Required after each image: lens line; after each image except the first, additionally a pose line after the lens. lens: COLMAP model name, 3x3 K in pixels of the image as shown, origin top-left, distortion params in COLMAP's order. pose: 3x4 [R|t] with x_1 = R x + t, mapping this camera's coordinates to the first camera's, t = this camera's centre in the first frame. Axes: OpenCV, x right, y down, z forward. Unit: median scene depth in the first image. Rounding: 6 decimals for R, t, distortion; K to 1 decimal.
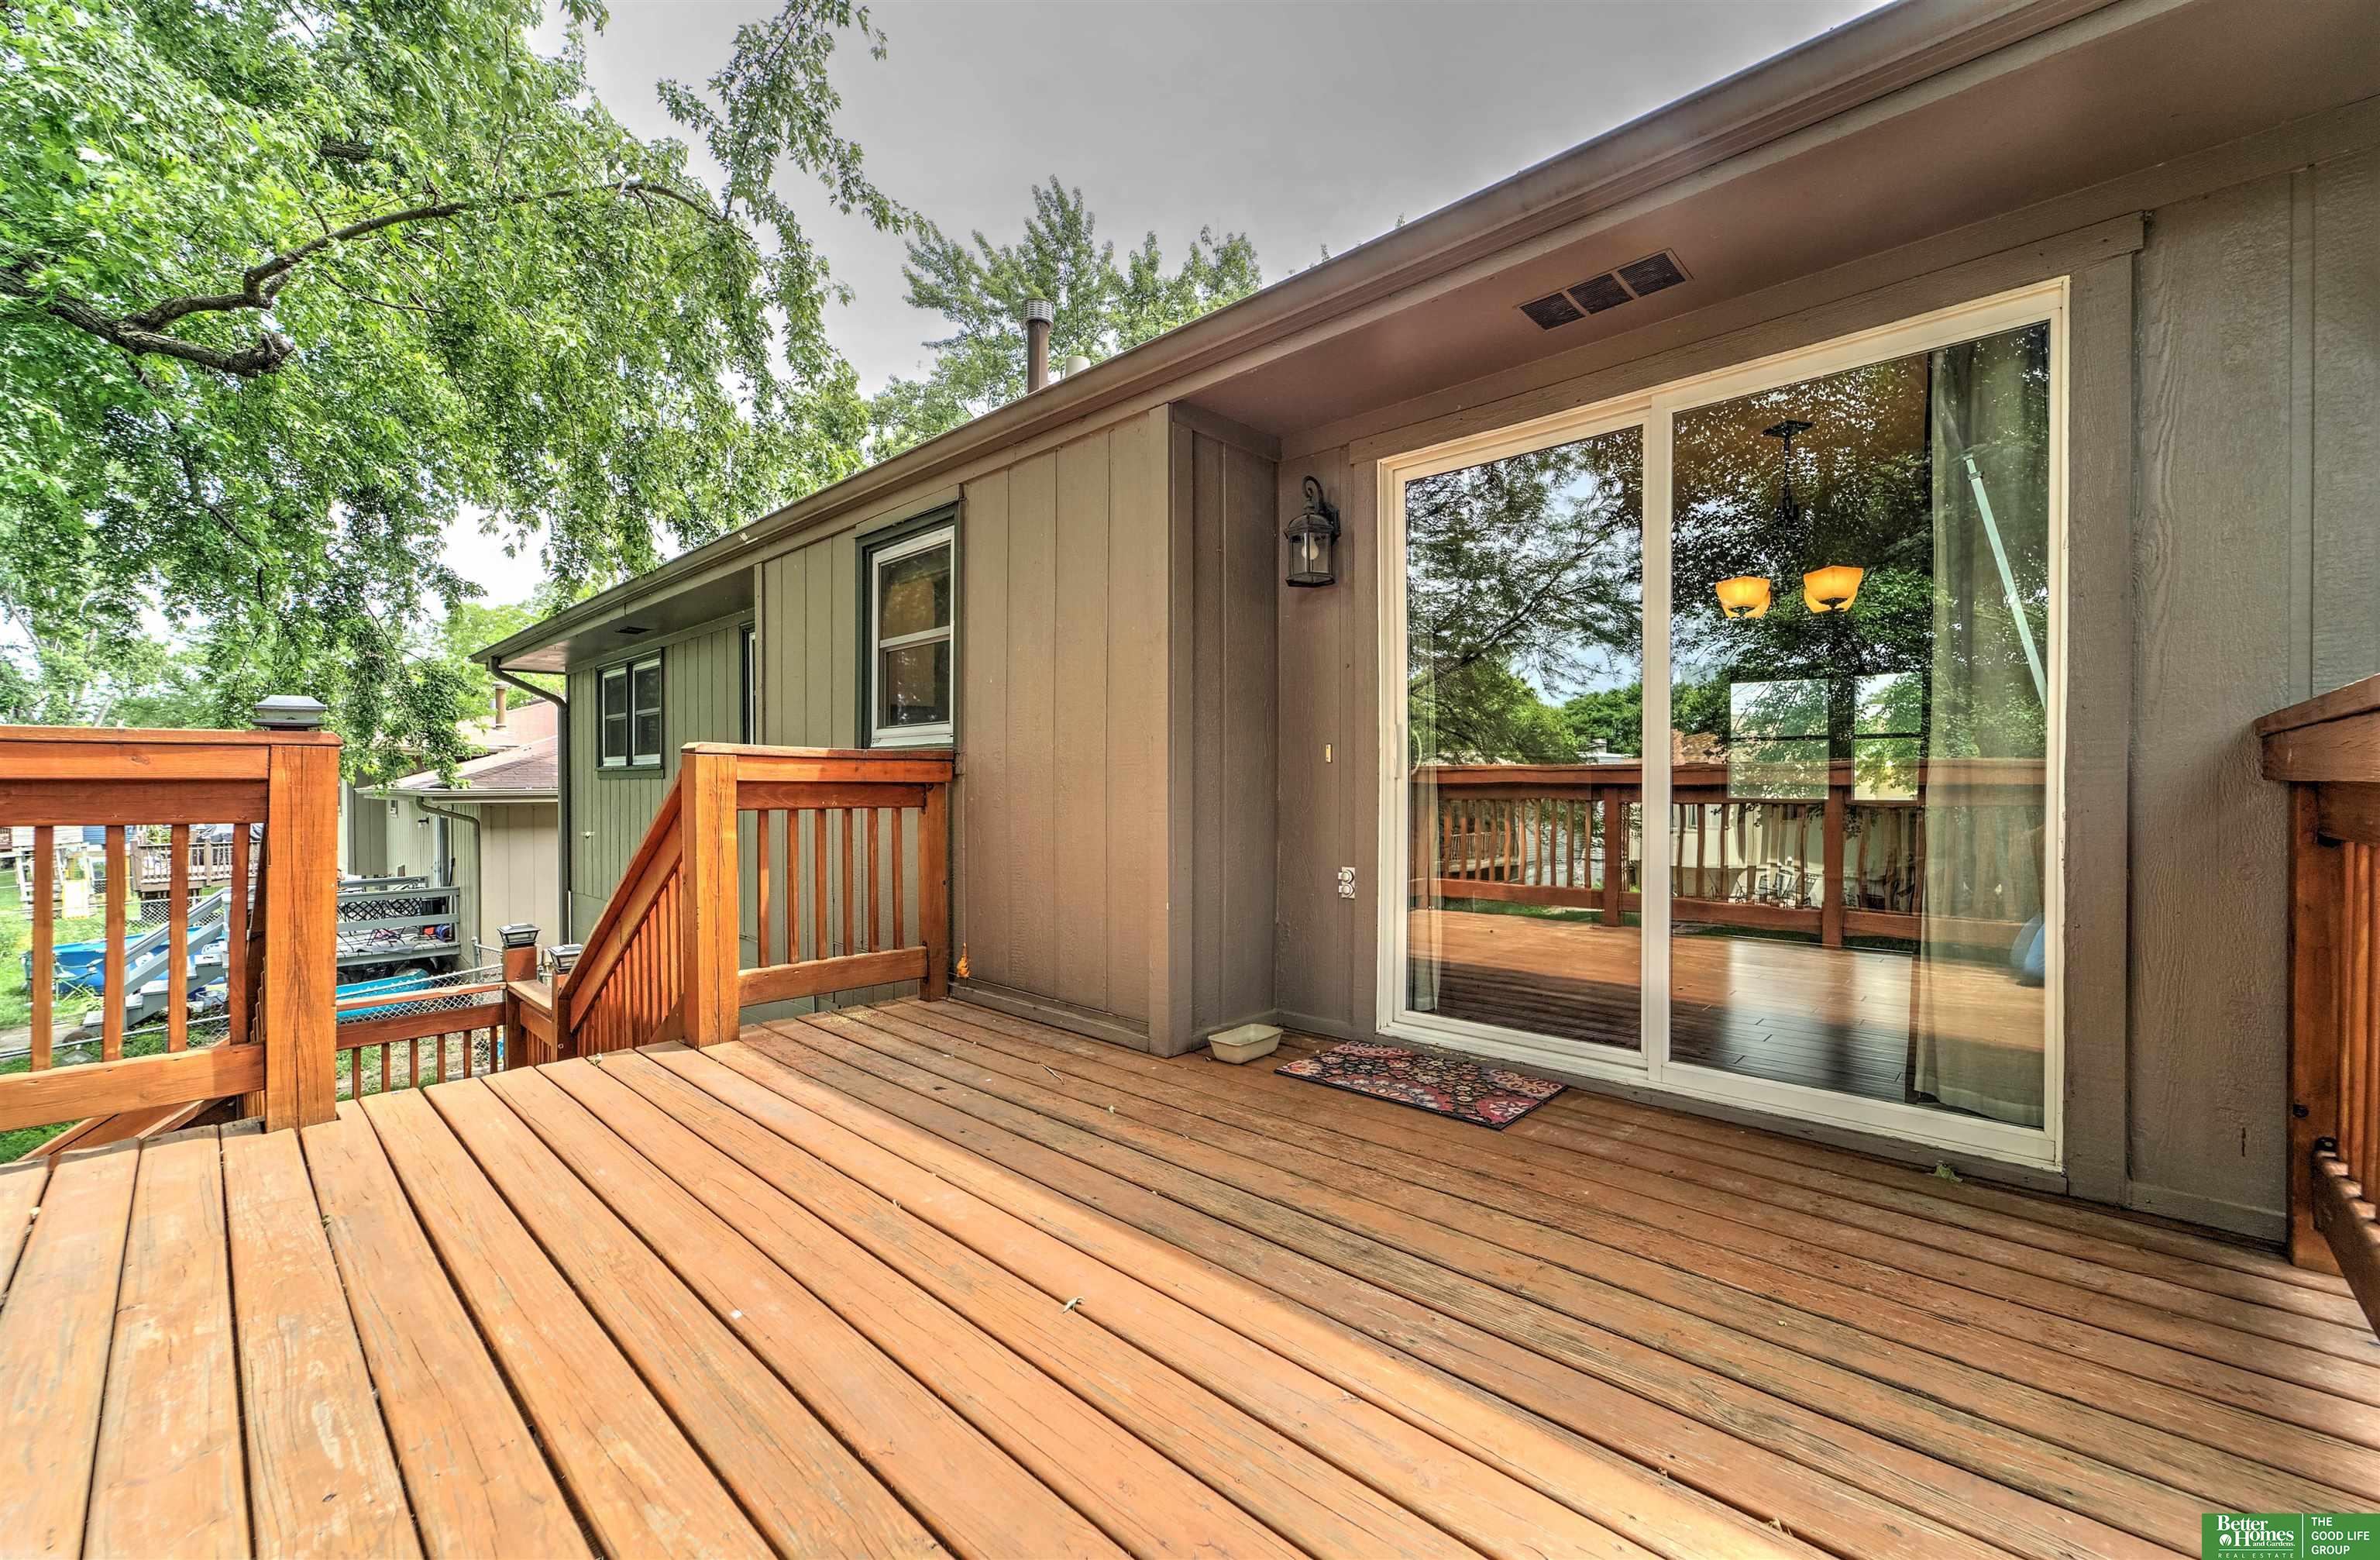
lens RADIAL K [[971.8, 0, 1175.8], [0, 971.8, 779.6], [0, 0, 1]] dist [-0.006560, 0.002237]
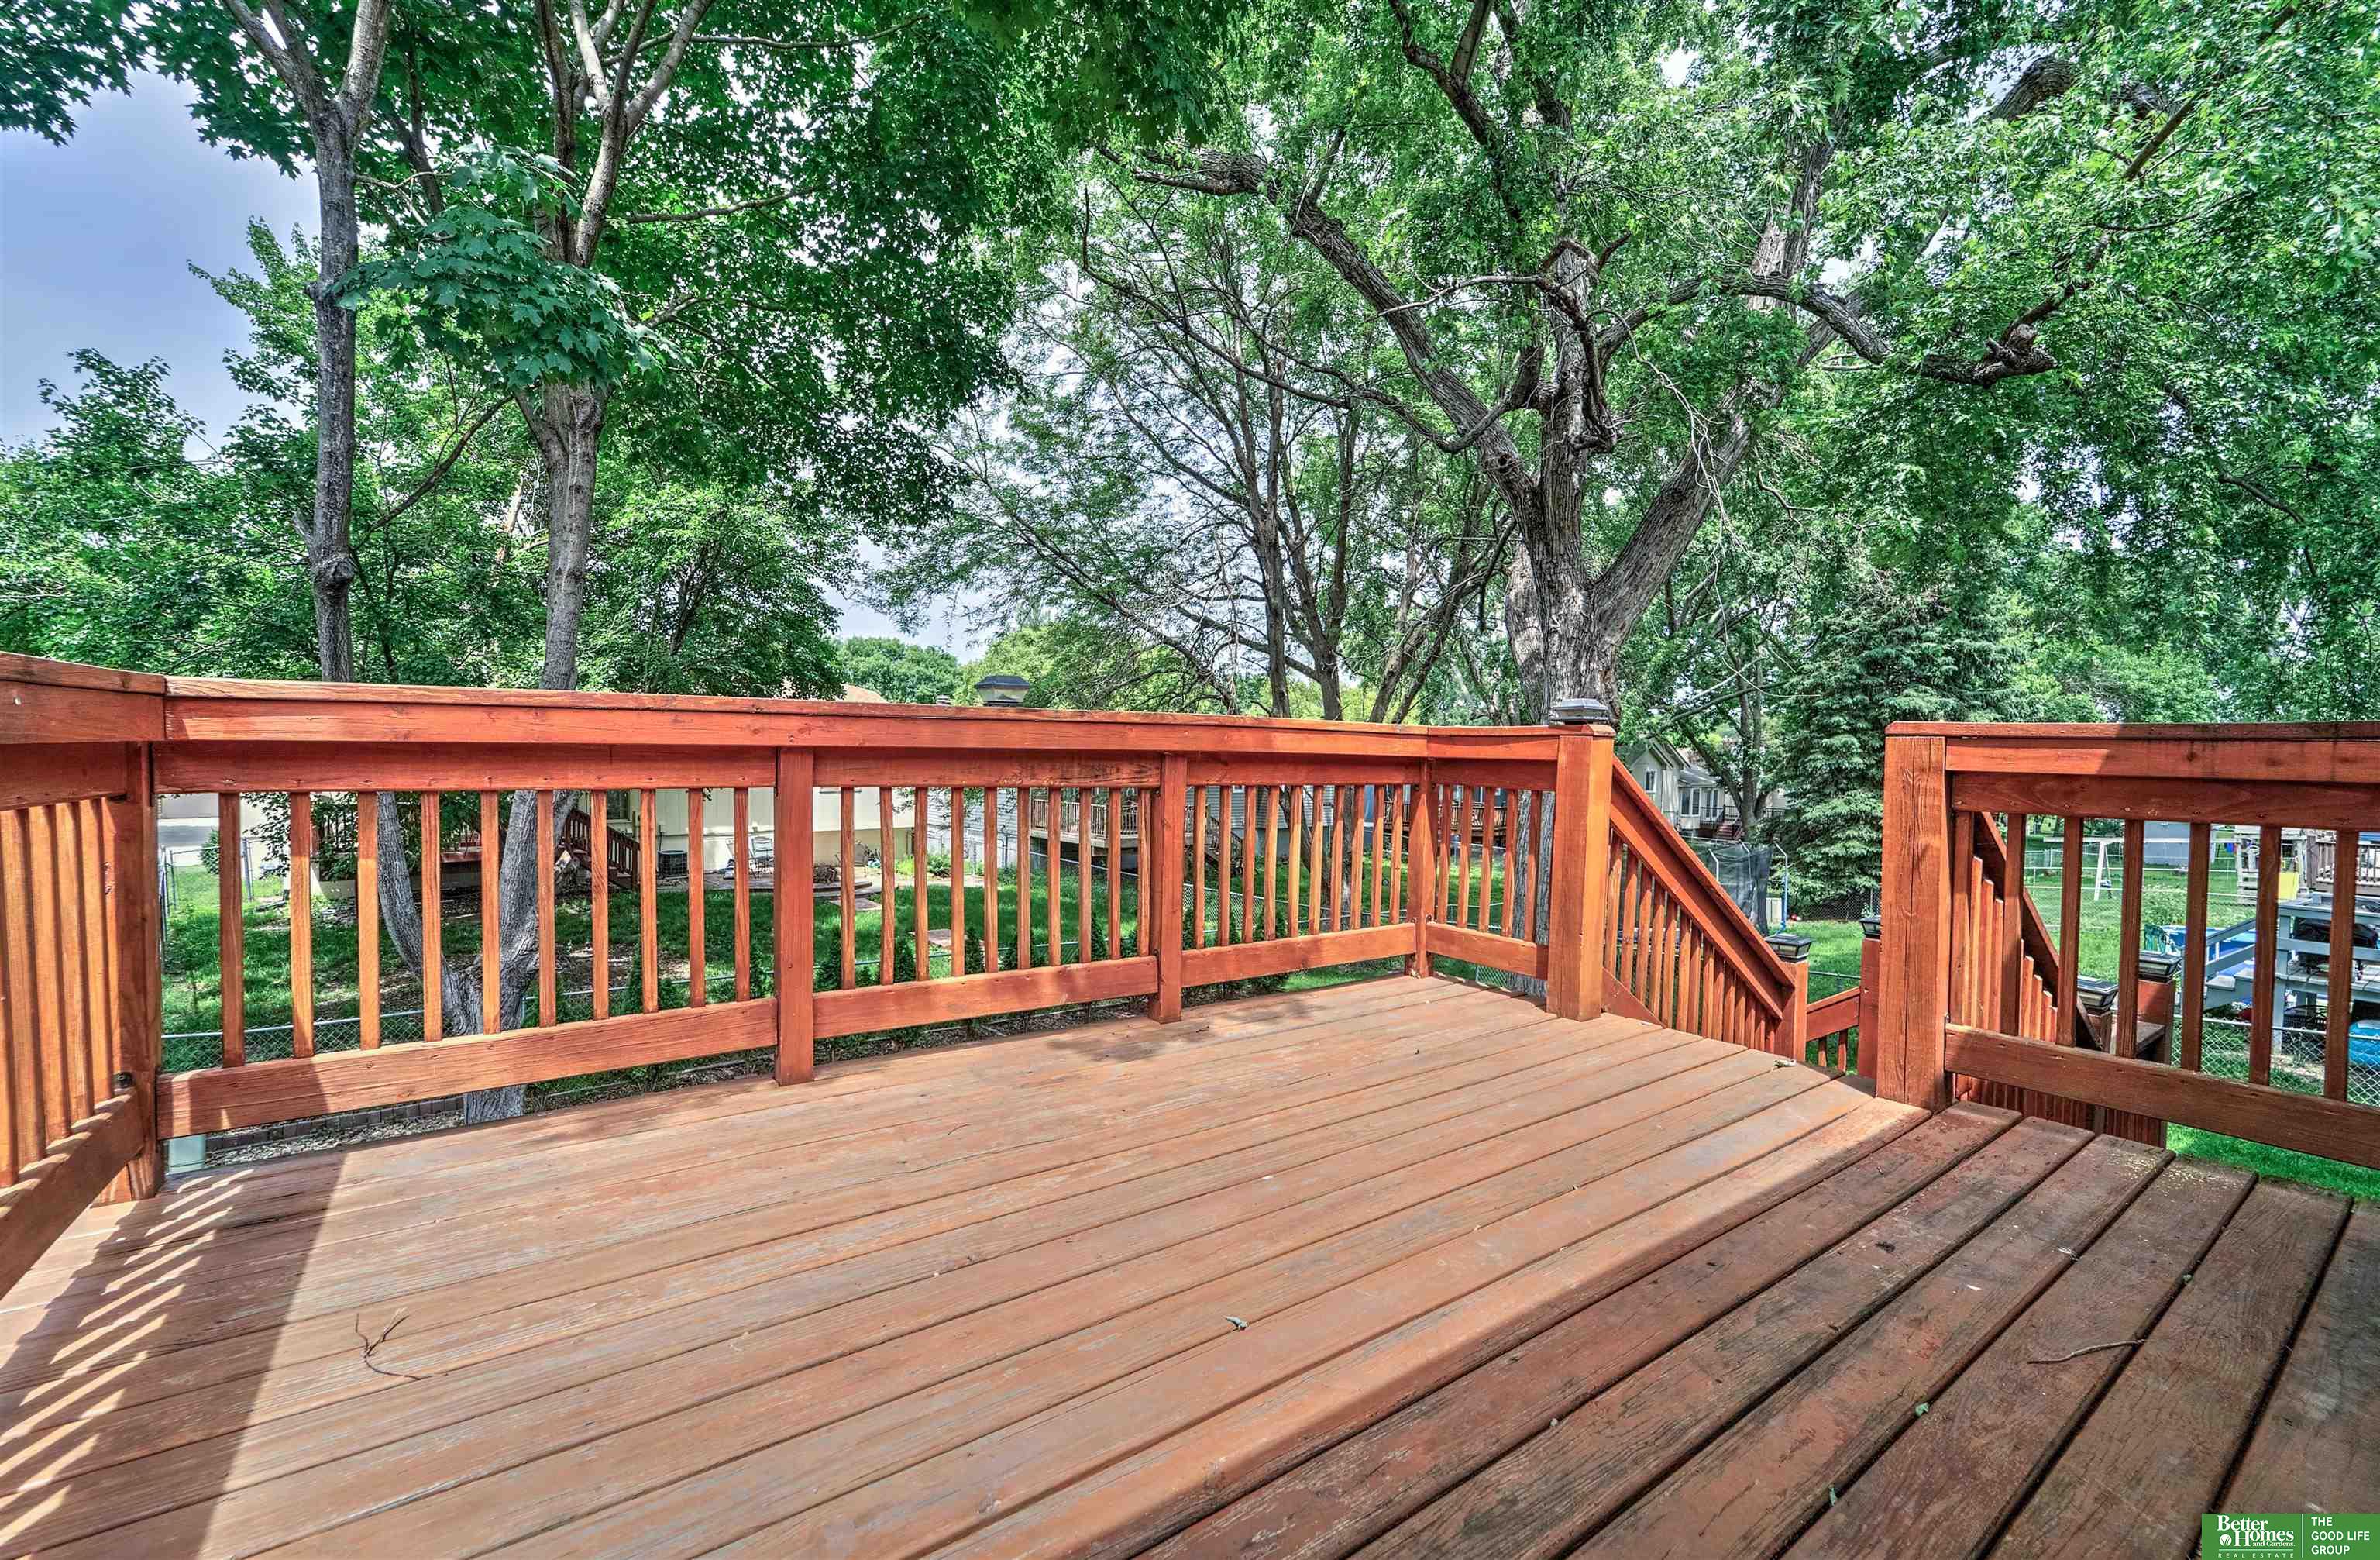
lens RADIAL K [[971.8, 0, 1178.0], [0, 971.8, 785.7], [0, 0, 1]] dist [-0.006560, 0.002237]
pose [[-0.181849, 0.032802, -0.982779, 0.447528], [-0.018323, 0.999157, 0.036739, -0.005383], [0.983156, 0.024689, -0.181095, 0.612909]]
